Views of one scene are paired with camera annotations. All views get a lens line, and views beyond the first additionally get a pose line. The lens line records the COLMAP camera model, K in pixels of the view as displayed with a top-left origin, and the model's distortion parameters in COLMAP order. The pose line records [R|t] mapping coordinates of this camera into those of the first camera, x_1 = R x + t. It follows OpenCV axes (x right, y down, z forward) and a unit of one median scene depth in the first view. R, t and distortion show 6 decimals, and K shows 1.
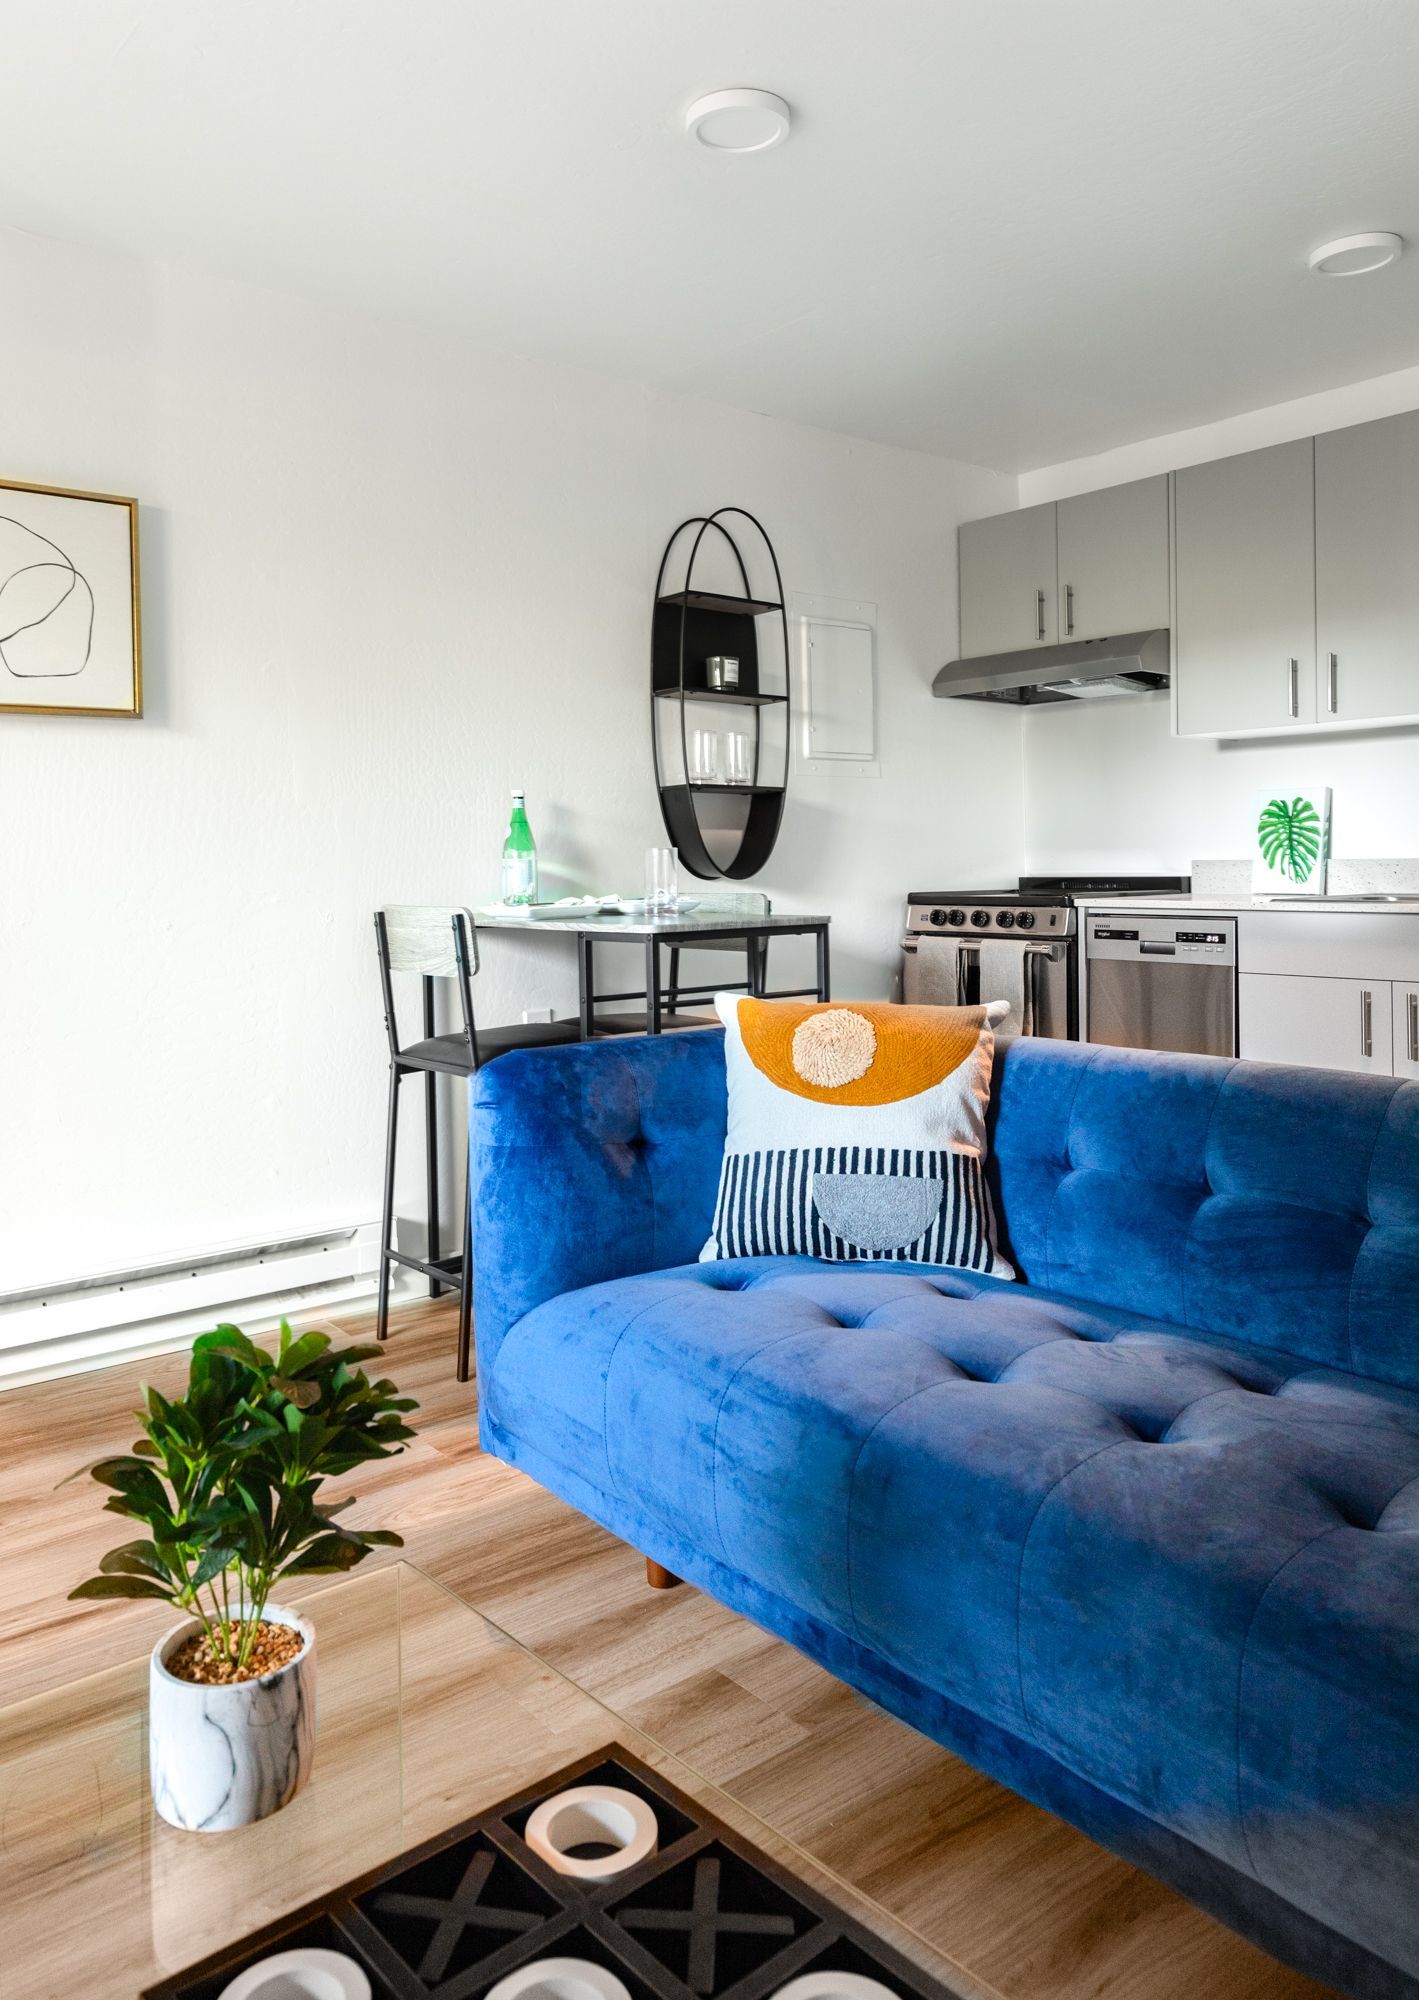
lens RADIAL K [[1409.0, 0, 710.9], [0, 1409.0, 953.8], [0, 0, 1]] dist [0.005602, 0.001665]
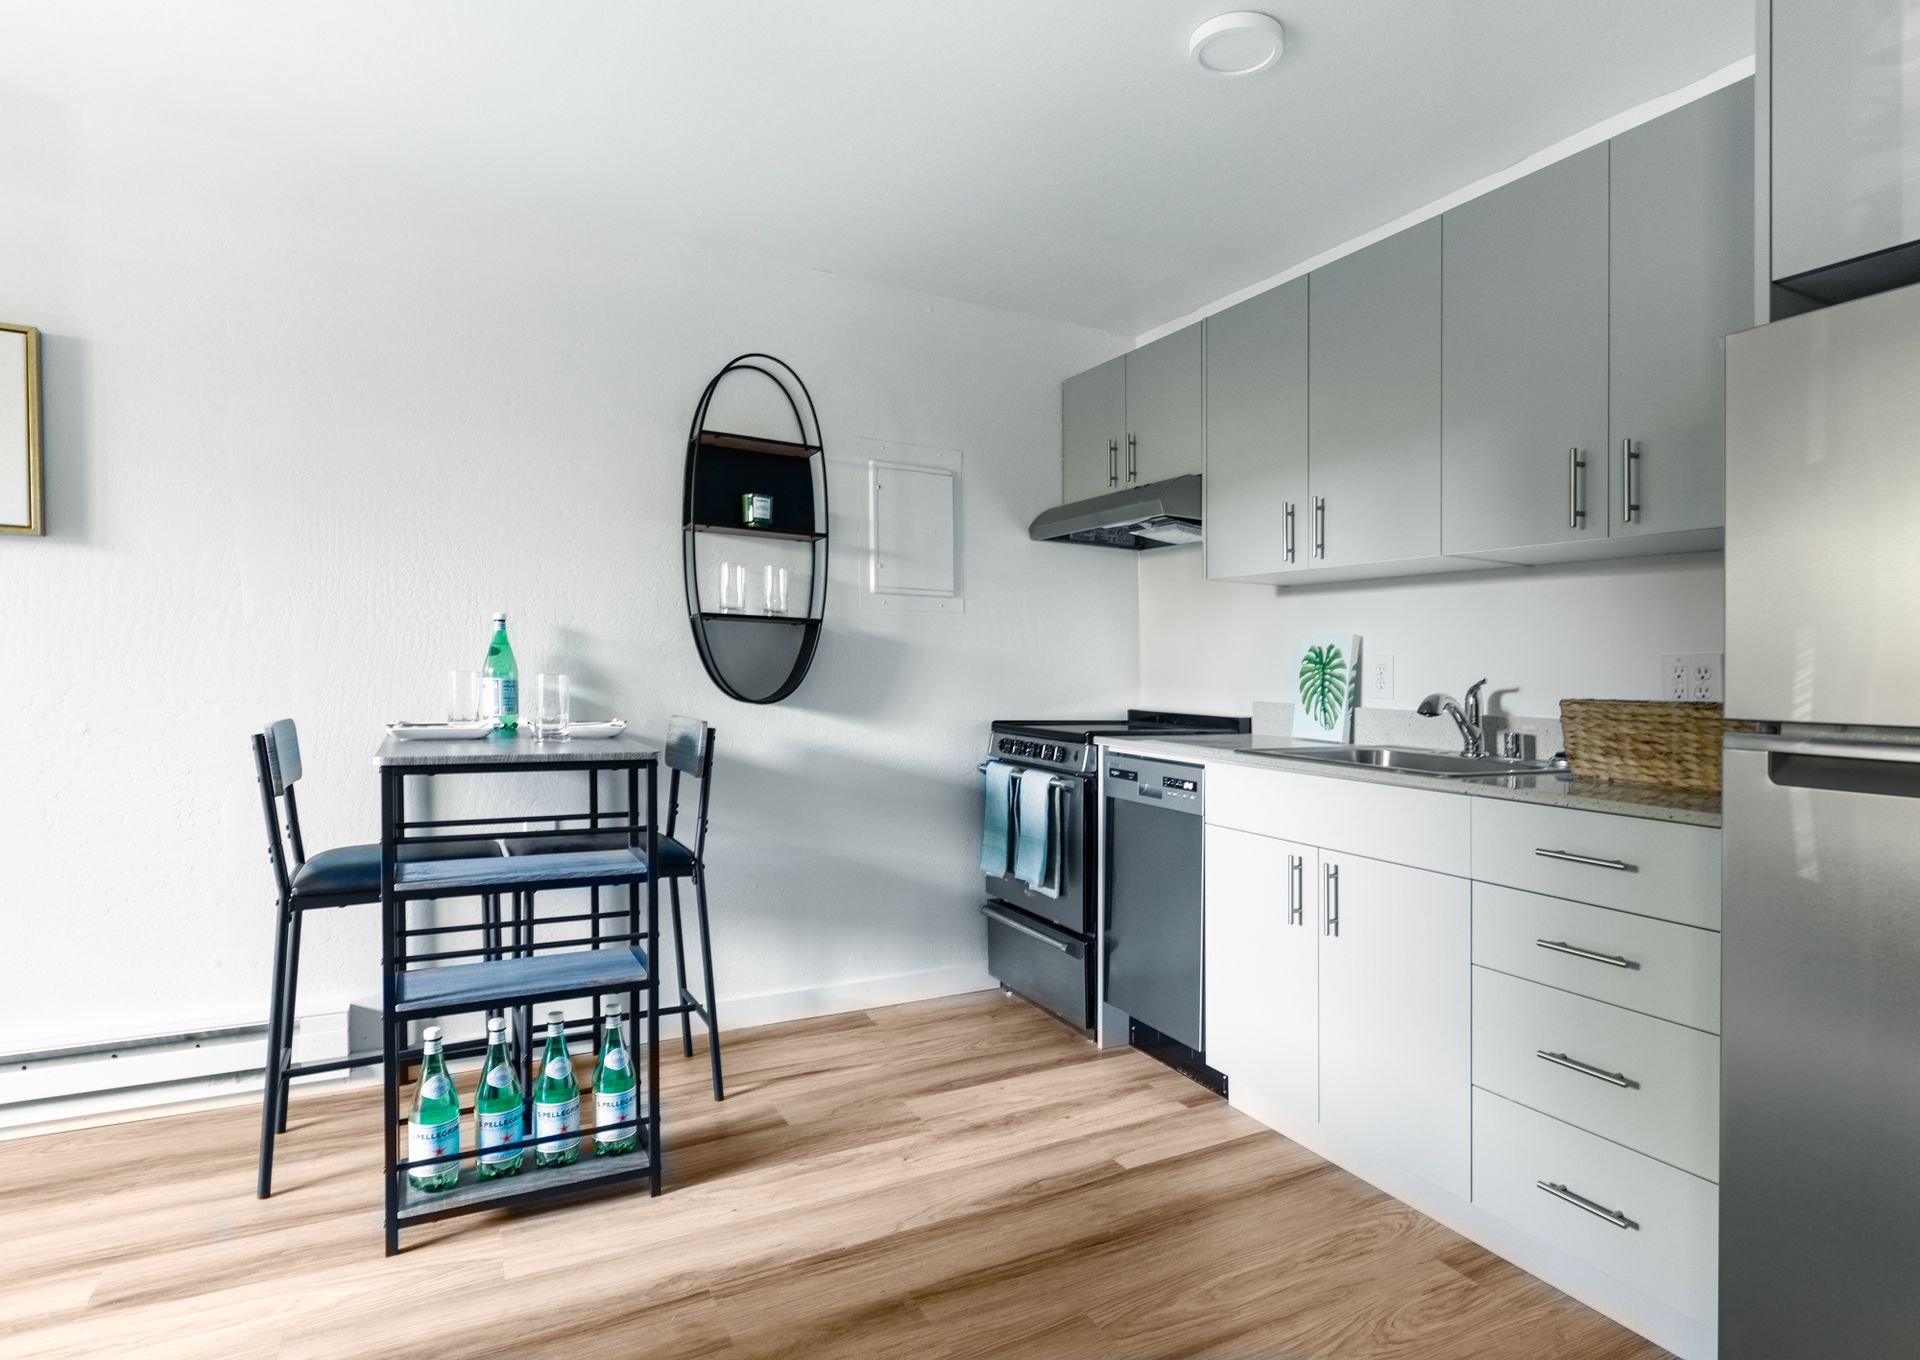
lens RADIAL K [[1081.5, 0, 961.9], [0, 1081.5, 729.5], [0, 0, 1]] dist [0.000571, 0.000115]
pose [[0.986380, 0.044877, -0.158240, 0.298452], [-0.047304, 0.998813, -0.011603, -0.031495], [0.157532, 0.018931, 0.987332, 0.221484]]
